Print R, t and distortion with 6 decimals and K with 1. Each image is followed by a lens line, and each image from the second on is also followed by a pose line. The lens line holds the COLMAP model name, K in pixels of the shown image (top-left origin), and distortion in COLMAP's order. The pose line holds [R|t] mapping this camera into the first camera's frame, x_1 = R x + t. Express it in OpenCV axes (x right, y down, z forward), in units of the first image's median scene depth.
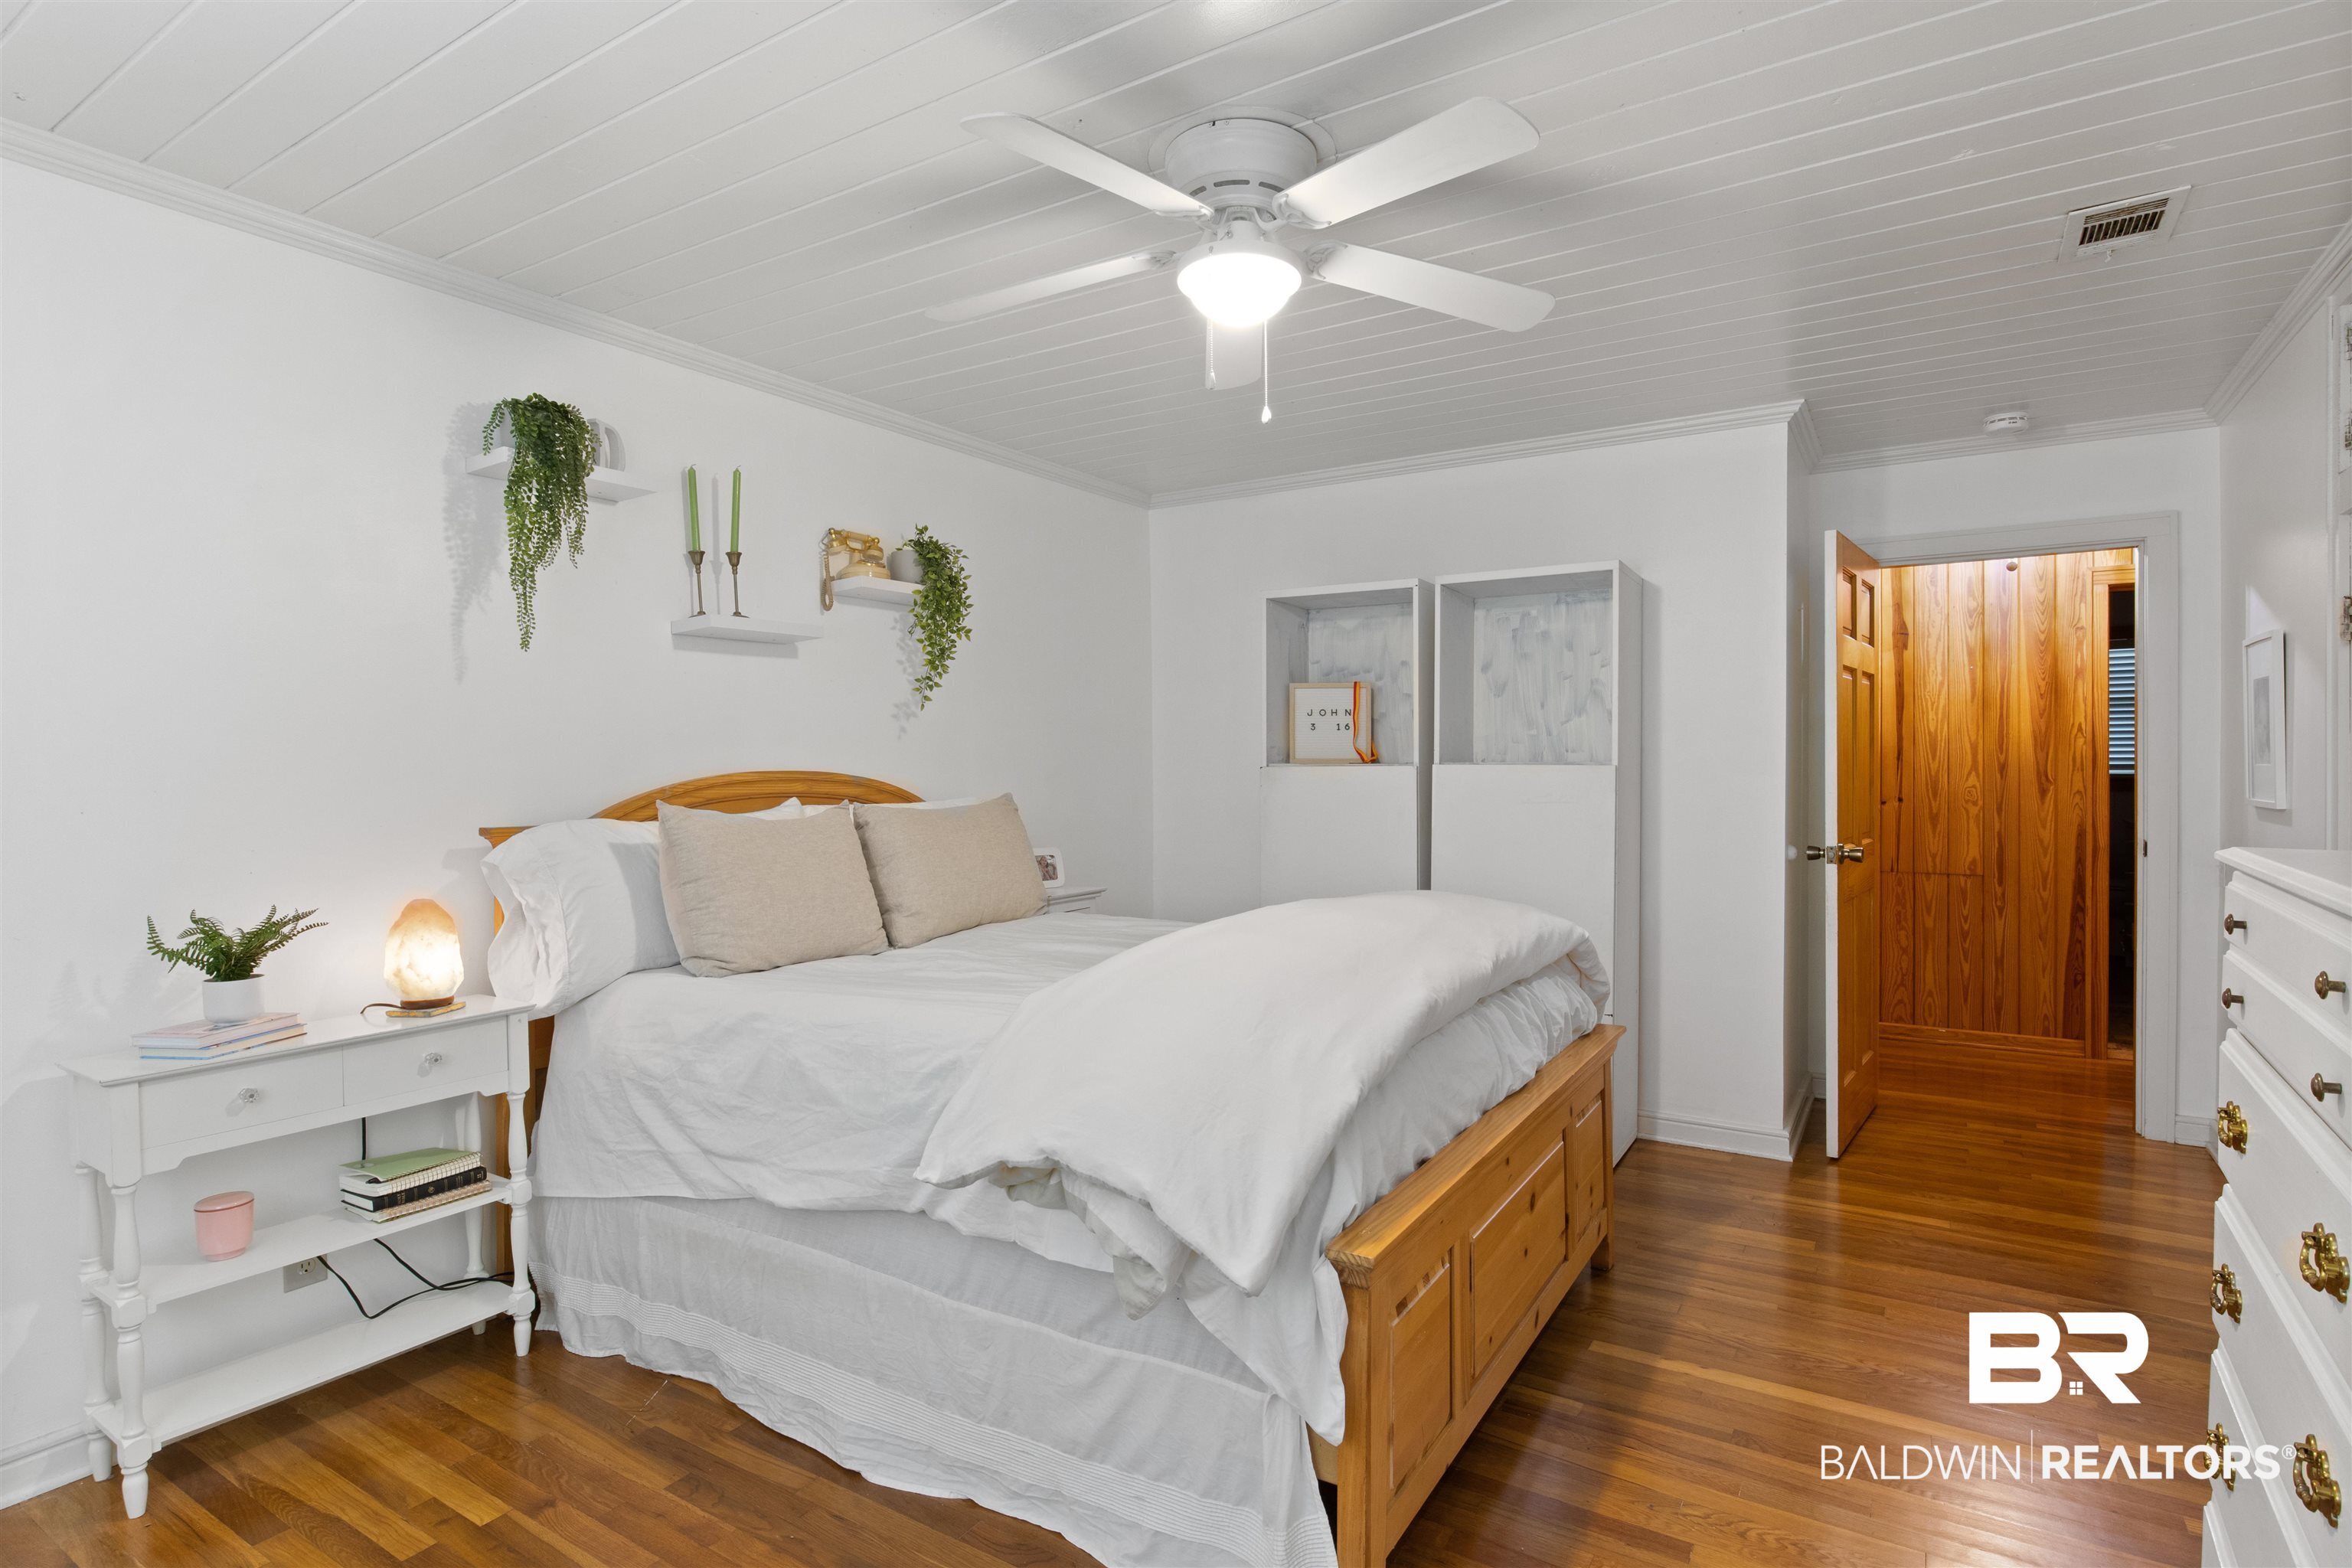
lens RADIAL K [[1206.7, 0, 1176.0], [0, 1206.7, 784.0], [0, 0, 1]] dist [0.000613, 0.000026]
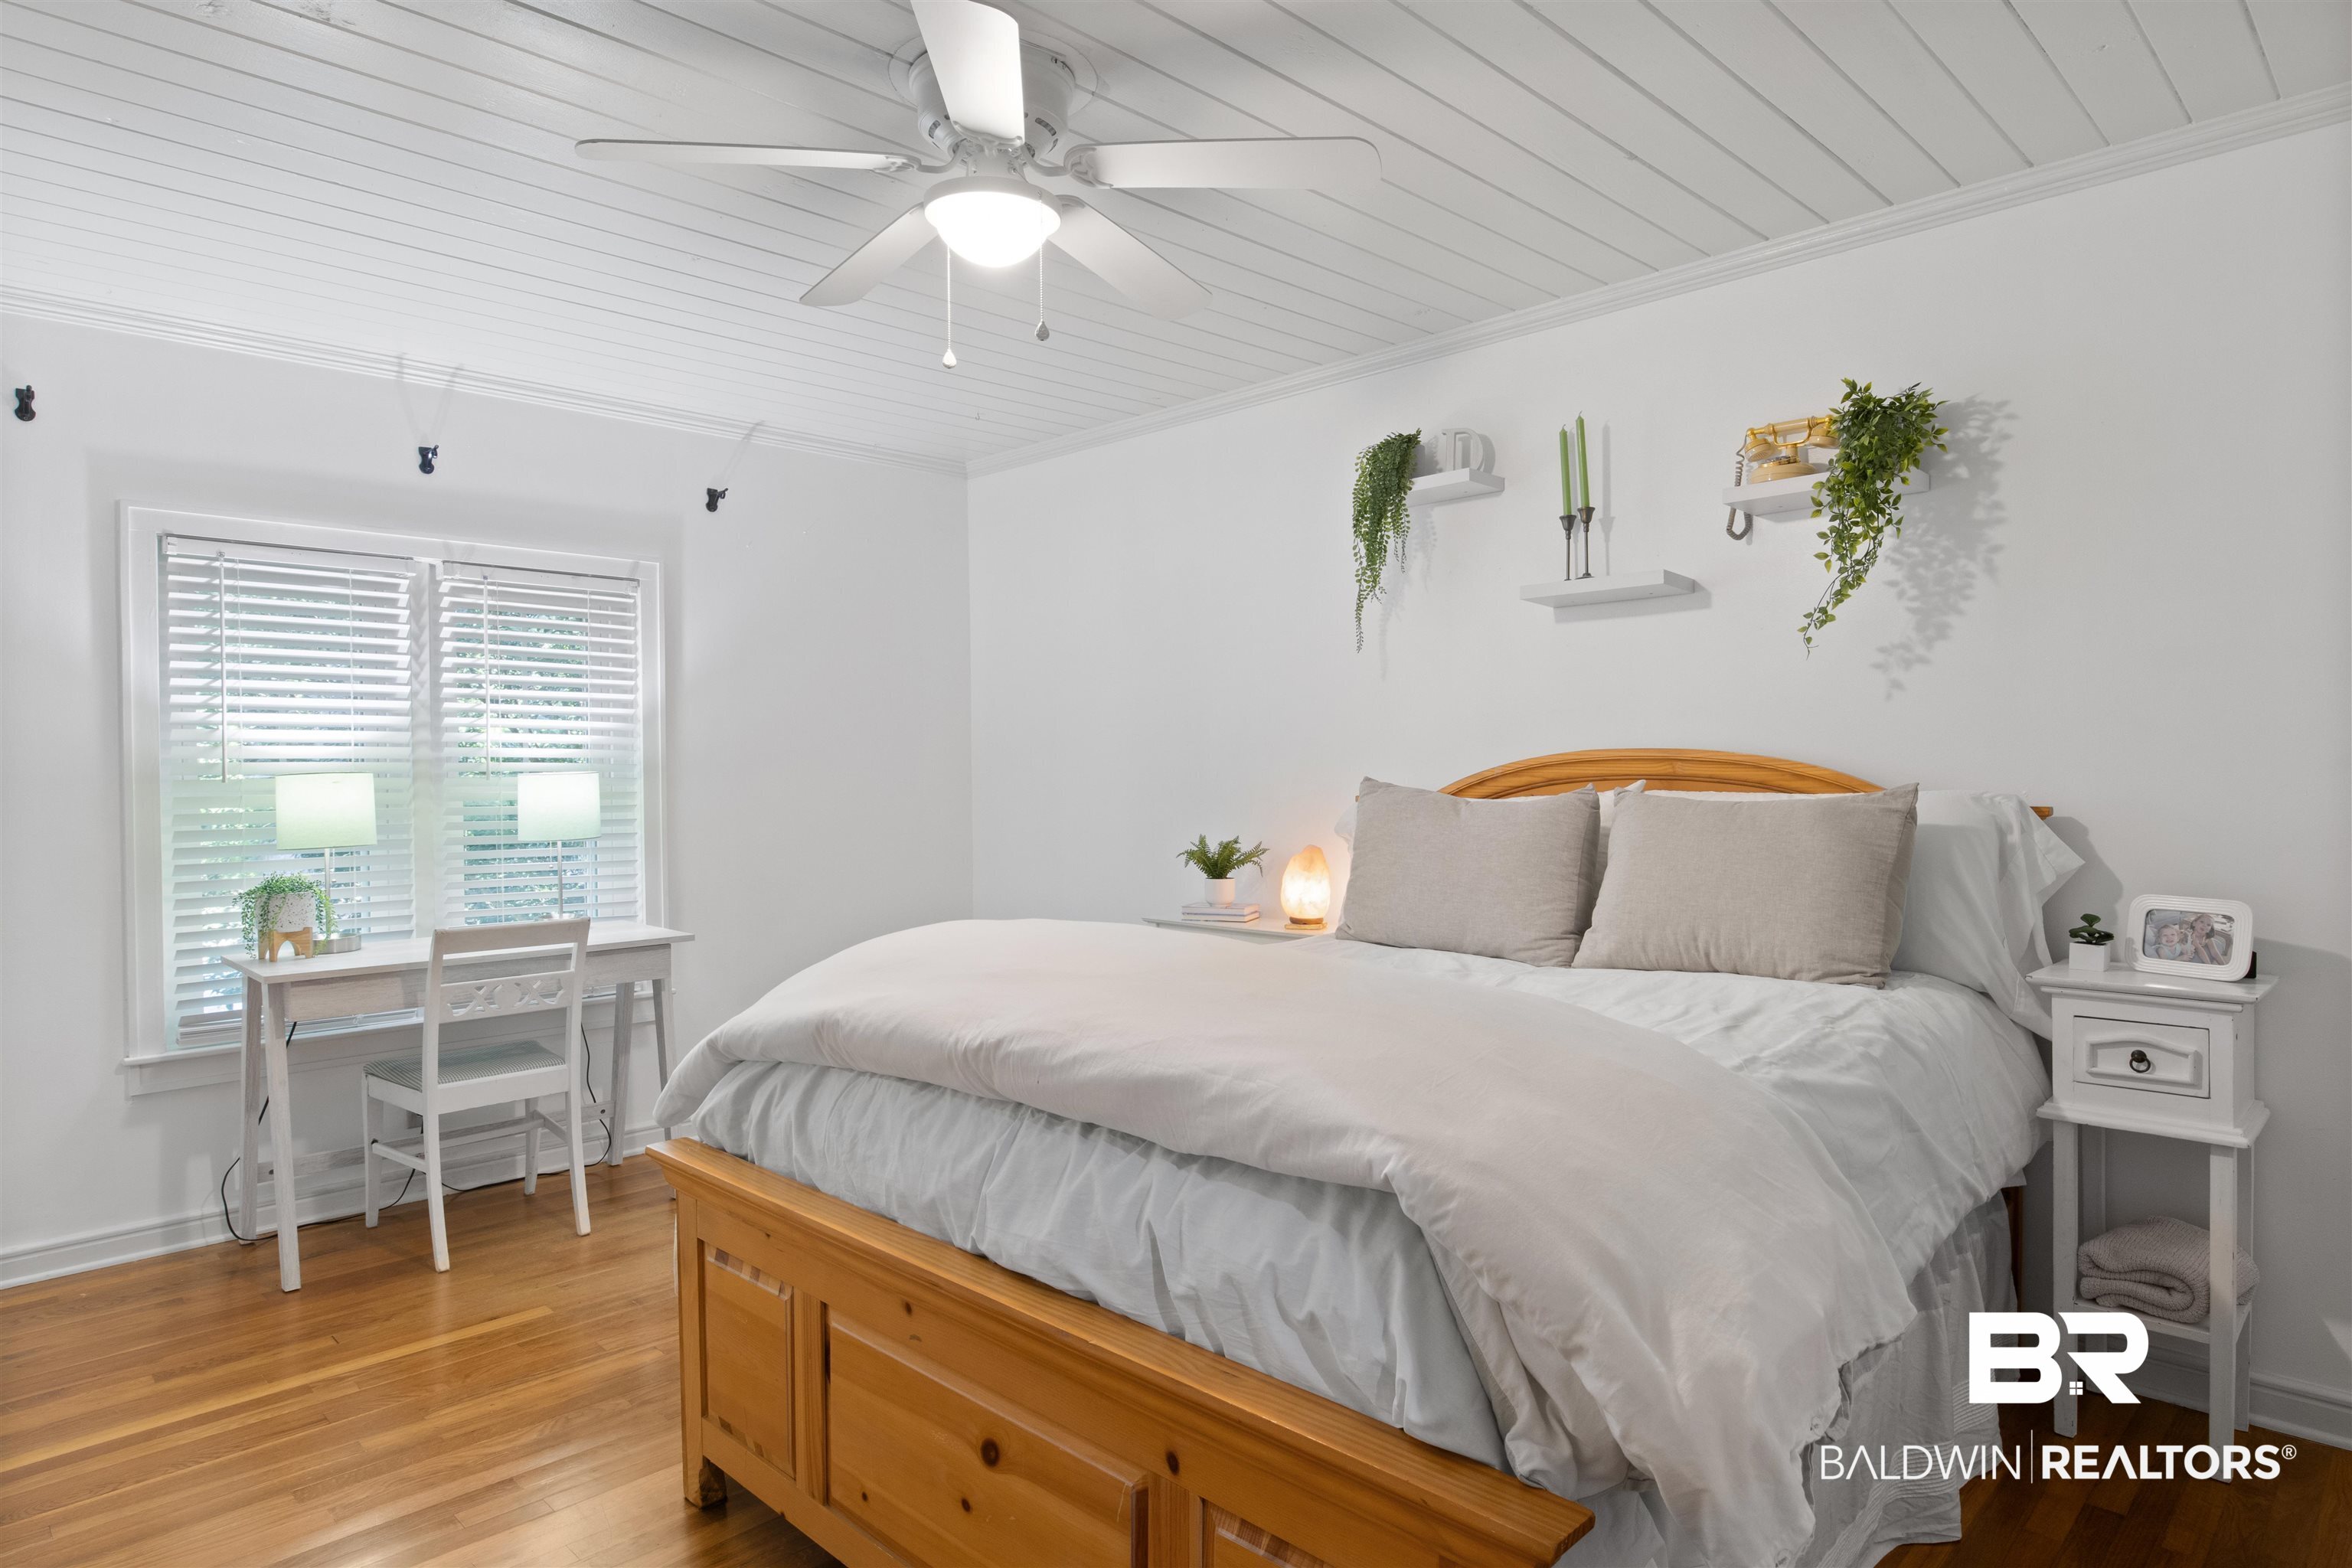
lens RADIAL K [[1344.8, 0, 1176.0], [0, 1344.8, 784.0], [0, 0, 1]] dist [-0.001652, -0.000230]
pose [[-0.221234, 0.021287, -0.974988, 0.701654], [-0.007955, 0.999689, 0.023631, -0.005728], [0.975188, 0.012984, -0.220996, 0.935345]]
